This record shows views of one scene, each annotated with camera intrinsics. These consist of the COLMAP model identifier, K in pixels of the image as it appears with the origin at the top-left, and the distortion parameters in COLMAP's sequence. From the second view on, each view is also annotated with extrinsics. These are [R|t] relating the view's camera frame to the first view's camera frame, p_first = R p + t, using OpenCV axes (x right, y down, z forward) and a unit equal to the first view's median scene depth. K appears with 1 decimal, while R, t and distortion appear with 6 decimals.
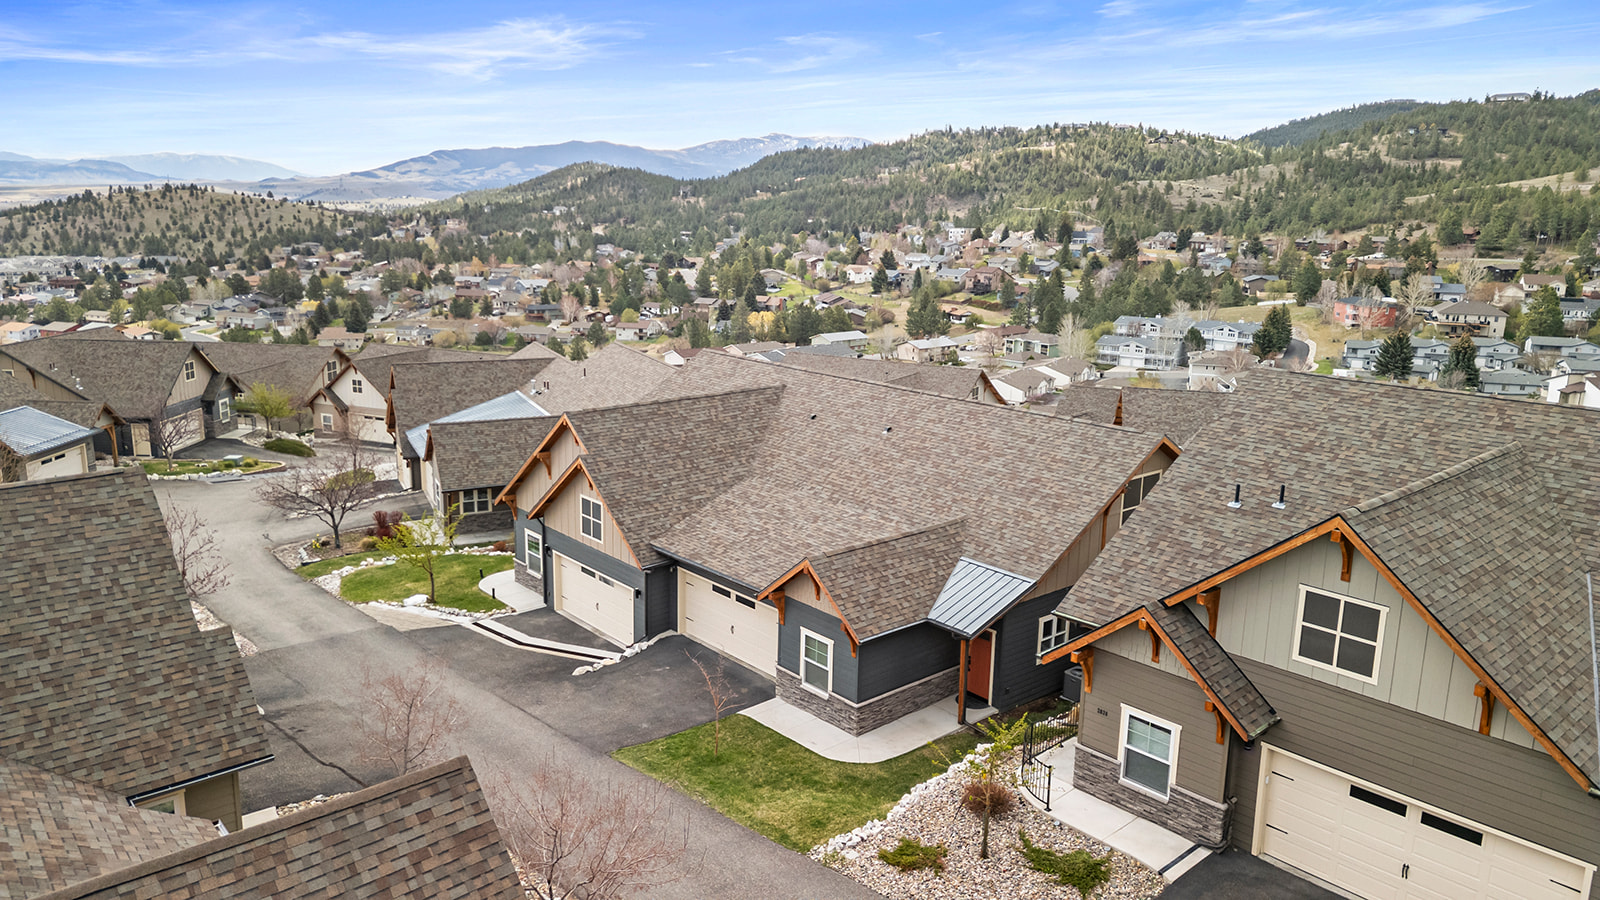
lens RADIAL K [[1111.5, 0, 800.0], [0, 1111.5, 450.0], [0, 0, 1]] dist [0.096041, -0.094626]
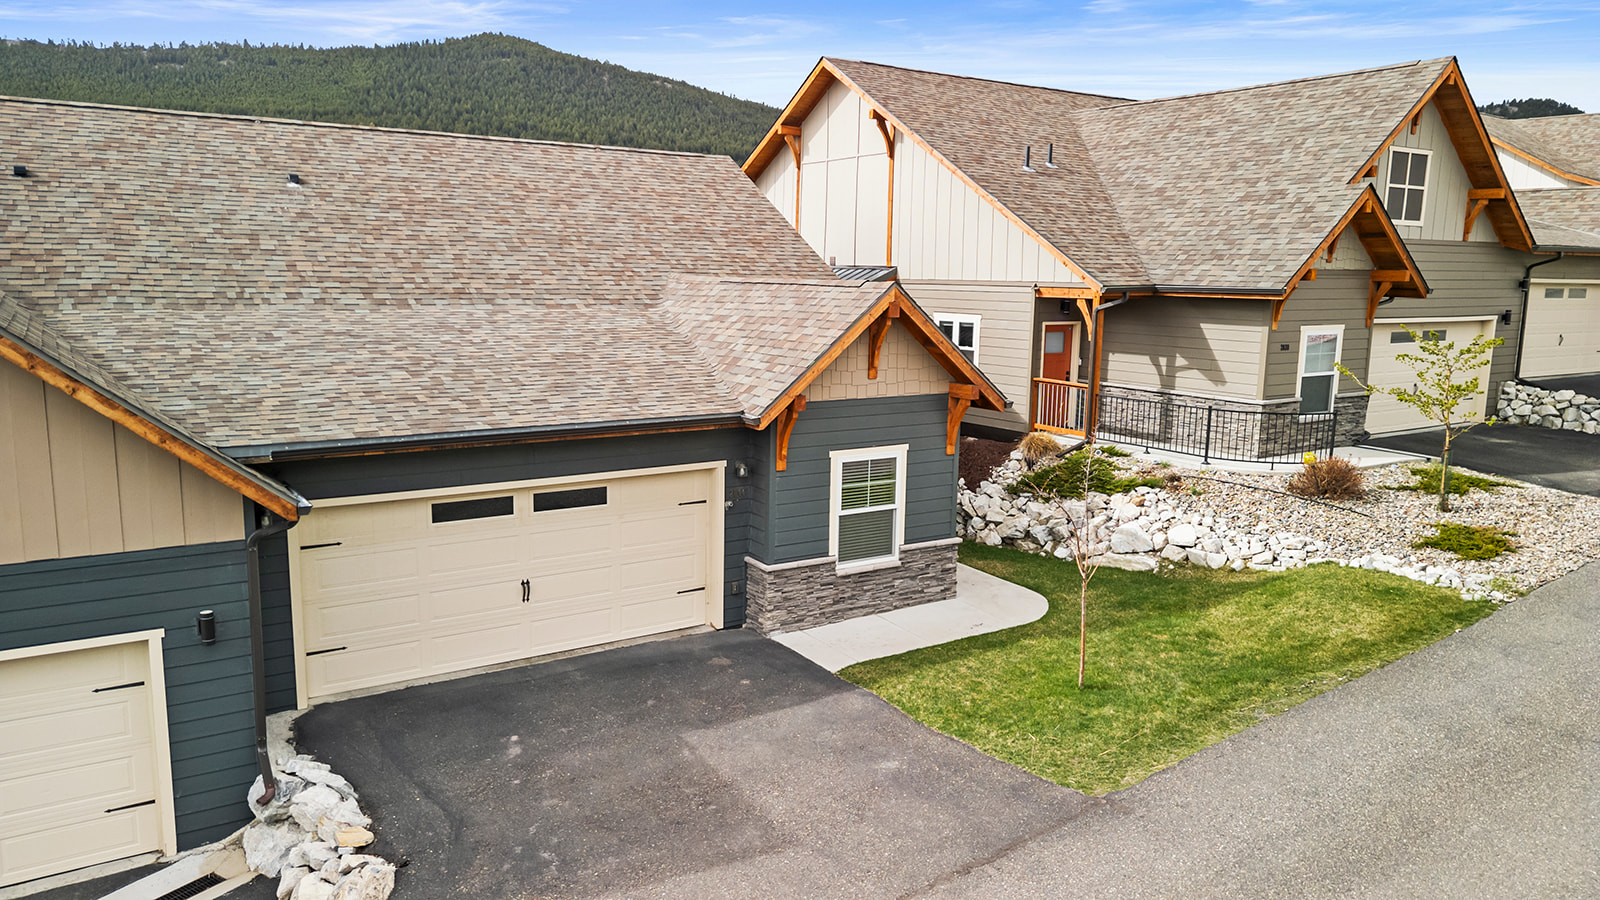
lens RADIAL K [[1111.5, 0, 800.0], [0, 1111.5, 450.0], [0, 0, 1]] dist [0.096041, -0.094626]
pose [[0.158734, -0.173425, 0.971971, -0.471382], [0.209895, 0.967877, 0.138416, 0.087772], [-0.964753, 0.182041, 0.190036, 0.919107]]
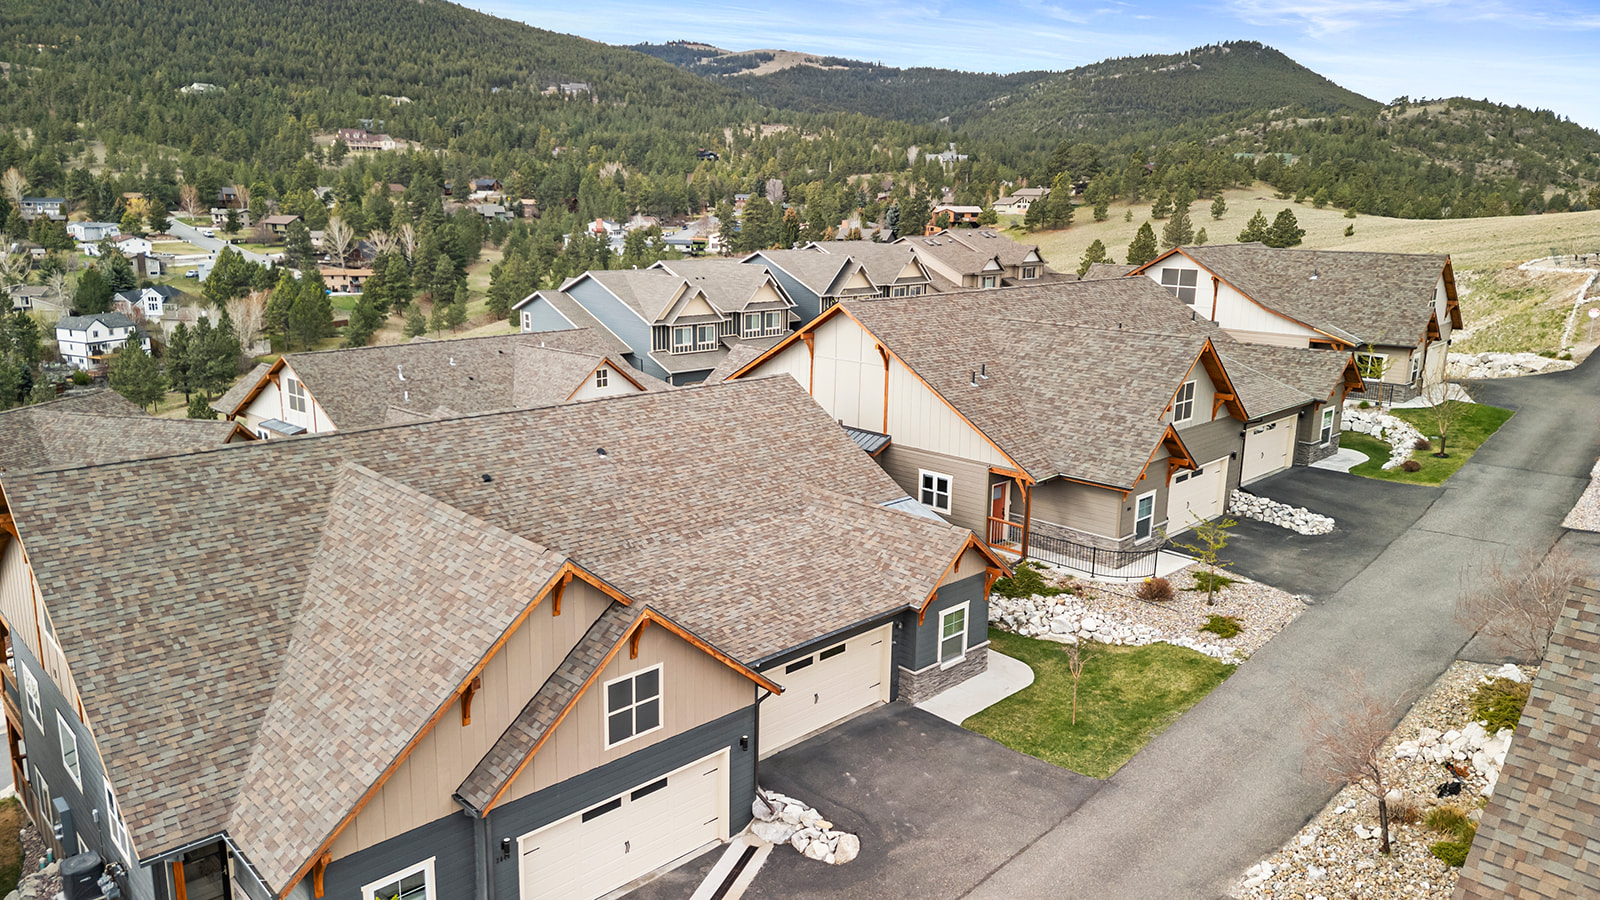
lens RADIAL K [[1116.4, 0, 800.0], [0, 1116.4, 450.0], [0, 0, 1]] dist [0.162717, -0.308022]
pose [[-0.045915, -0.241847, 0.969228, -0.916141], [0.206792, 0.946933, 0.246080, -0.244845], [-0.977307, 0.211727, 0.006534, 1.081758]]
